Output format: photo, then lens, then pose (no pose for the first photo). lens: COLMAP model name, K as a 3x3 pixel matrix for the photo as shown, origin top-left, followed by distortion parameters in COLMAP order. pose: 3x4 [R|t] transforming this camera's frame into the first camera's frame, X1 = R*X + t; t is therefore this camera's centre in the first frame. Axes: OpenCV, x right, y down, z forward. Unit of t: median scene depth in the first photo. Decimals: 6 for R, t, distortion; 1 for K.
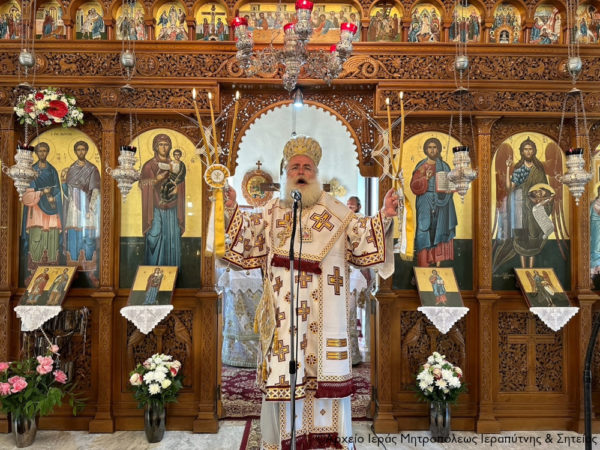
lens RADIAL K [[422.0, 0, 298.0], [0, 422.0, 224.9], [0, 0, 1]] dist [0.053962, -0.062567]
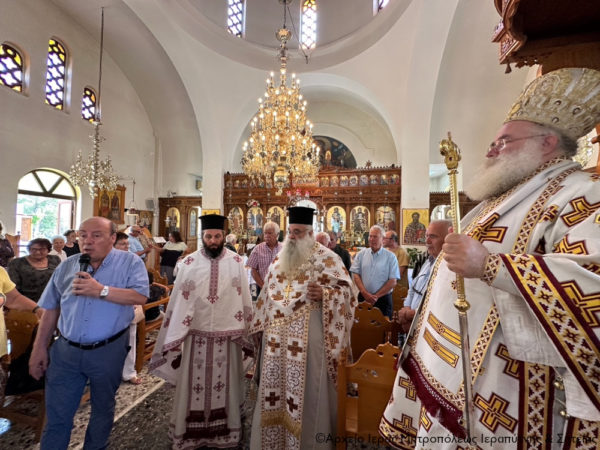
lens RADIAL K [[243.1, 0, 298.5], [0, 243.1, 228.4], [0, 0, 1]] dist [0.000143, -0.000006]
pose [[0.969127, 0.010002, -0.246360, 0.554560], [-0.007851, 0.999922, 0.009709, -0.018091], [0.246438, -0.007475, 0.969130, -1.440247]]
